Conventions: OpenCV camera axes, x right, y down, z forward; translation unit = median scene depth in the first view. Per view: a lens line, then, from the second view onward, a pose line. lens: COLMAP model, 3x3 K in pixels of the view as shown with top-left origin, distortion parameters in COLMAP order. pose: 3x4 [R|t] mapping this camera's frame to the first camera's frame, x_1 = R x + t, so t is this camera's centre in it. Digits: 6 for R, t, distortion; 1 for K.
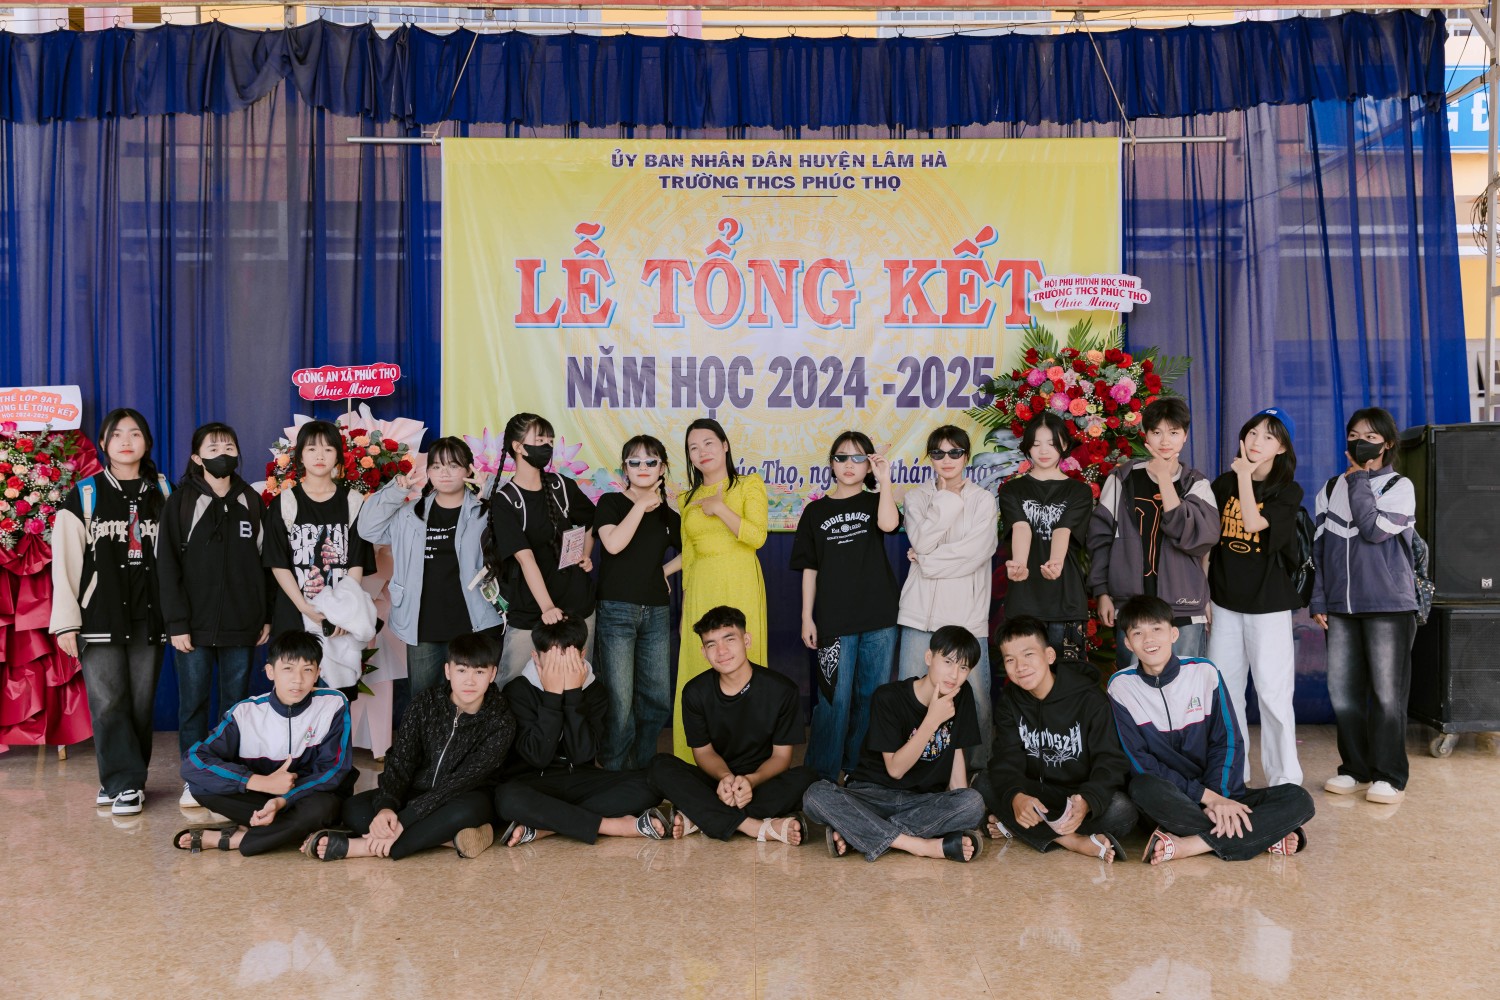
lens RADIAL K [[2097.1, 0, 757.4], [0, 2097.1, 504.6], [0, 0, 1]] dist [-0.270576, 0.000000]
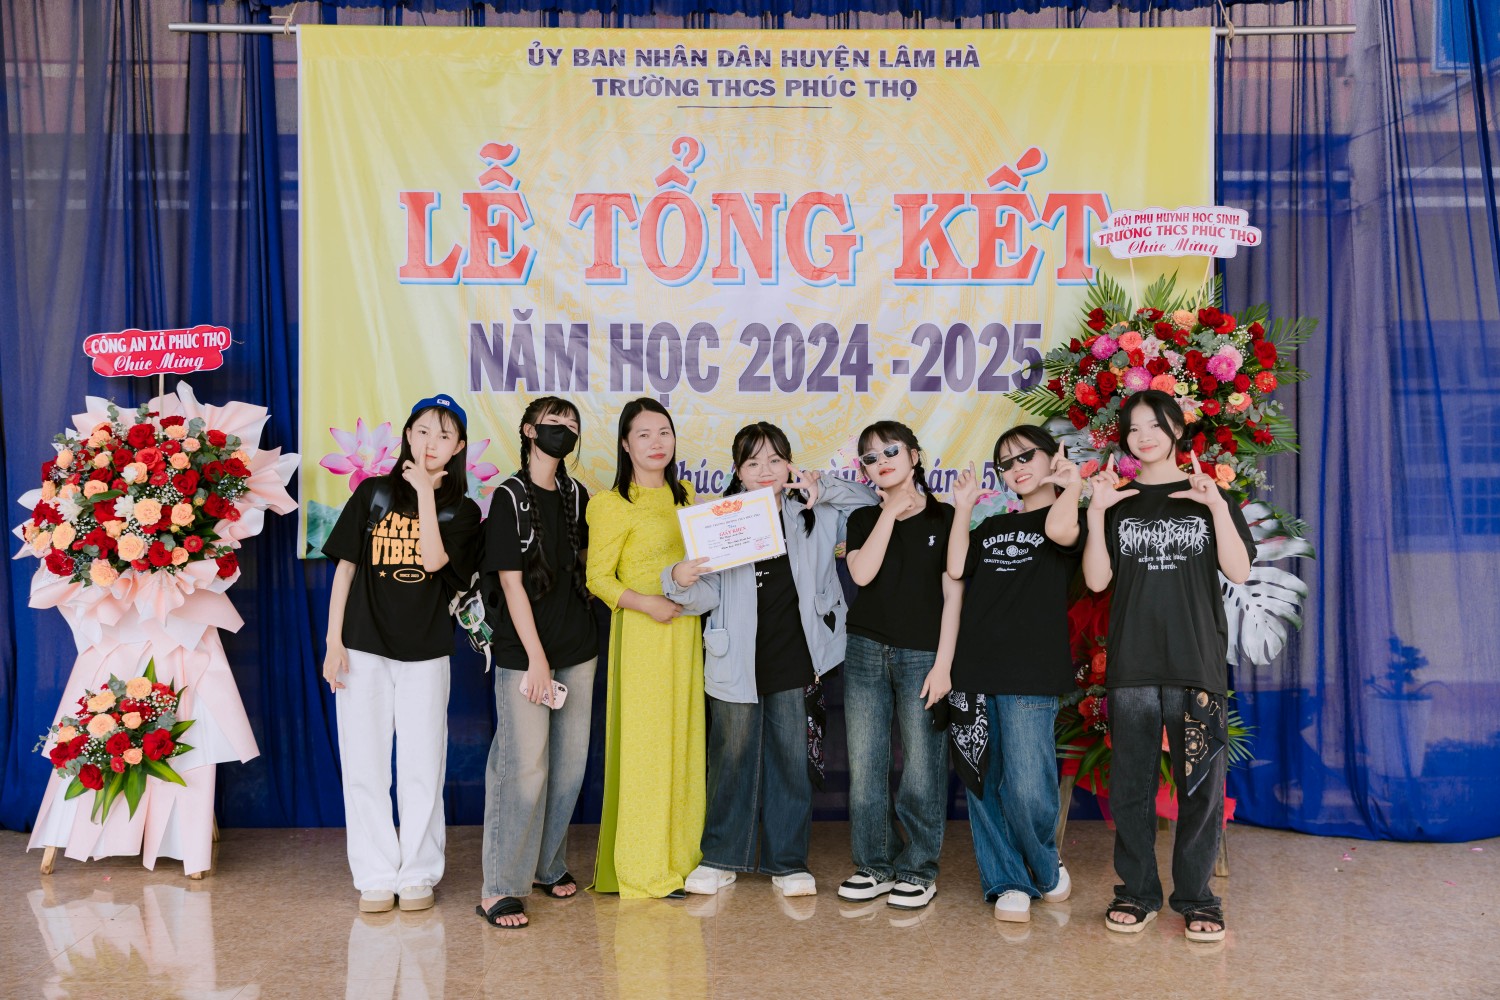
lens RADIAL K [[1560.0, 0, 748.8], [0, 1560.0, 513.2], [0, 0, 1]] dist [0.039681, 0.000000]
pose [[0.999894, -0.000078, 0.014581, 0.000414], [0.000289, 0.999895, -0.014466, 0.005324], [-0.014579, 0.014468, 0.999789, 0.442557]]
